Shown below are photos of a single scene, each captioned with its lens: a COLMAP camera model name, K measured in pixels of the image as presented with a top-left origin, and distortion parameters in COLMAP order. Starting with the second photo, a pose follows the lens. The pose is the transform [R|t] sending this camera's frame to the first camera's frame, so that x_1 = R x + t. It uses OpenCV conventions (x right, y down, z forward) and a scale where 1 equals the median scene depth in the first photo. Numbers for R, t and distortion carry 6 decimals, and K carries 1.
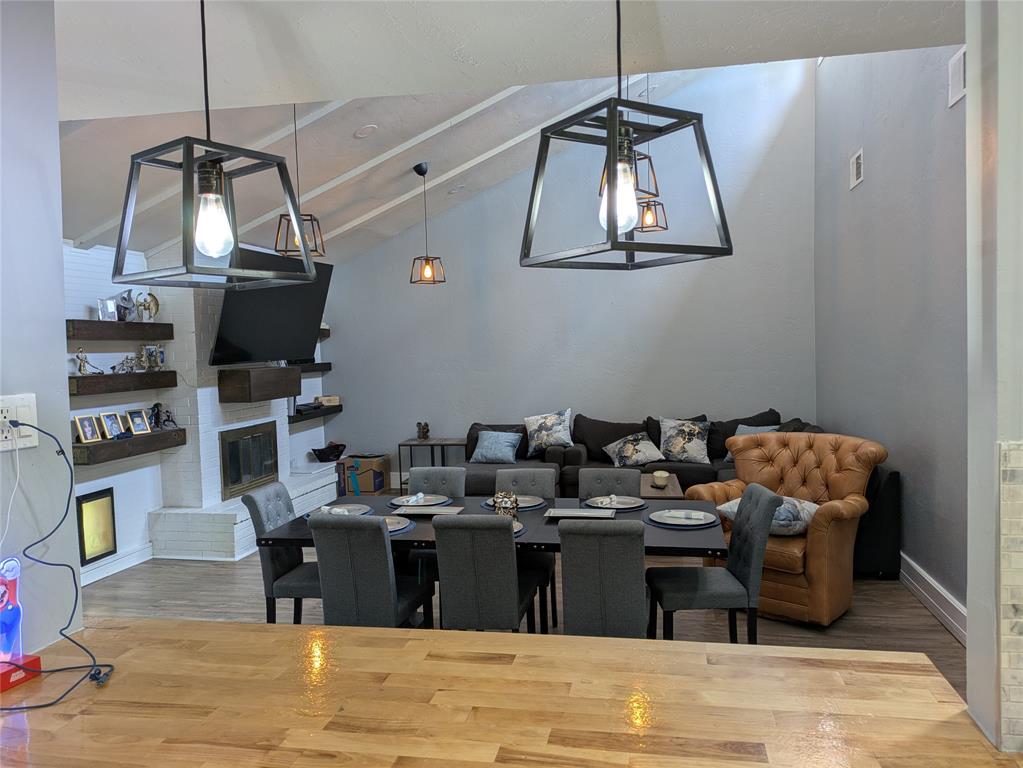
lens RADIAL K [[760.8, 0, 533.6], [0, 760.8, 385.4], [0, 0, 1]] dist [0.052273, -0.051206]
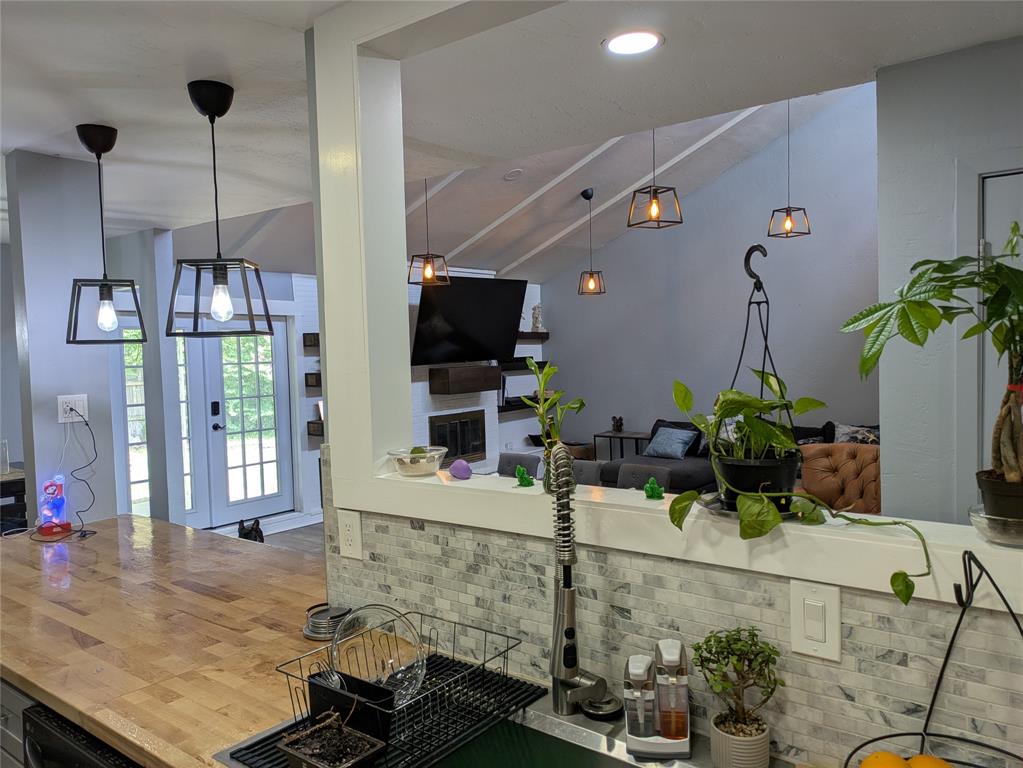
lens RADIAL K [[760.8, 0, 521.5], [0, 760.8, 387.0], [0, 0, 1]] dist [0.052273, -0.051206]
pose [[0.884868, 0.027032, -0.465057, 0.301039], [-0.020532, 0.999608, 0.019038, -0.015698], [0.465389, -0.007298, 0.885076, -0.053127]]
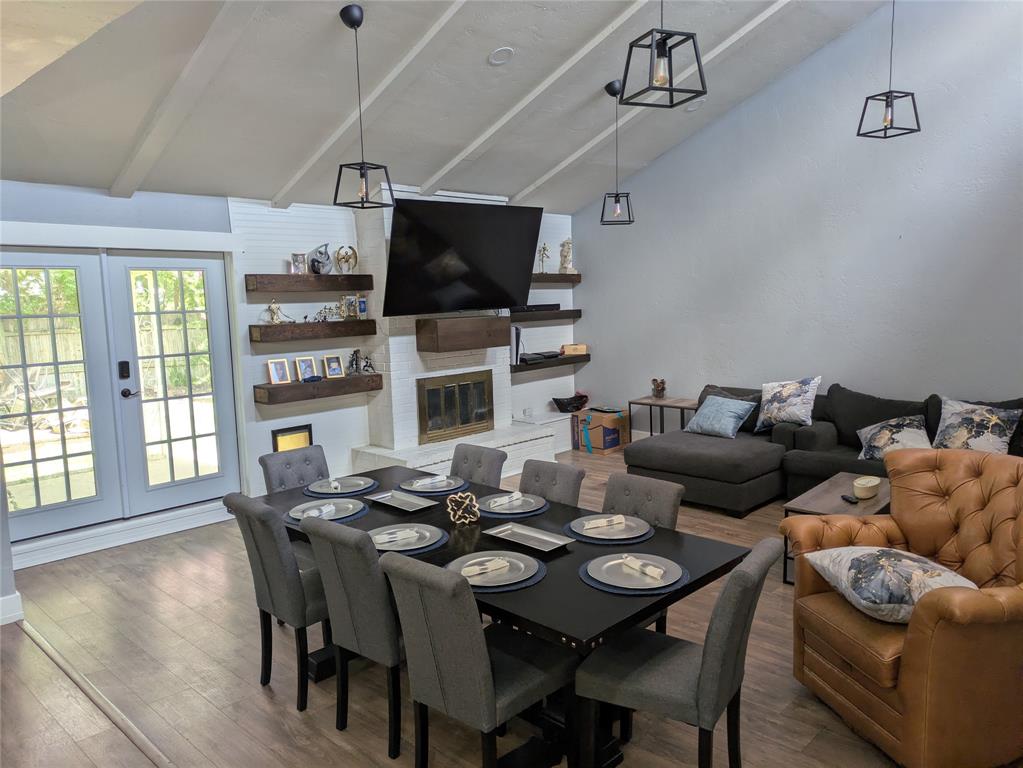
lens RADIAL K [[760.8, 0, 532.6], [0, 760.8, 387.6], [0, 0, 1]] dist [0.052273, -0.051206]
pose [[0.837822, 0.076755, -0.540521, 0.265285], [-0.027712, 0.994770, 0.098305, -0.031873], [0.545240, -0.067383, 0.835568, 0.209603]]
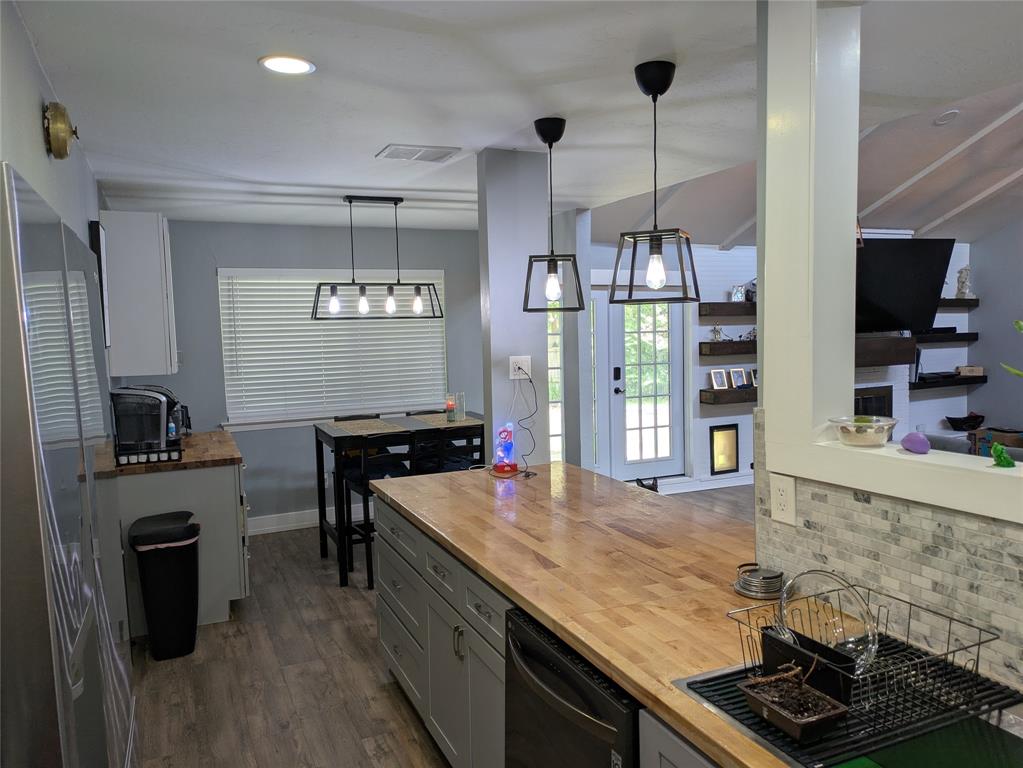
lens RADIAL K [[760.8, 0, 520.9], [0, 760.8, 384.5], [0, 0, 1]] dist [0.052273, -0.051206]
pose [[0.566310, 0.074119, -0.820853, 0.287947], [-0.034129, 0.997203, 0.066497, -0.011880], [0.823485, -0.009643, 0.567256, -0.074295]]
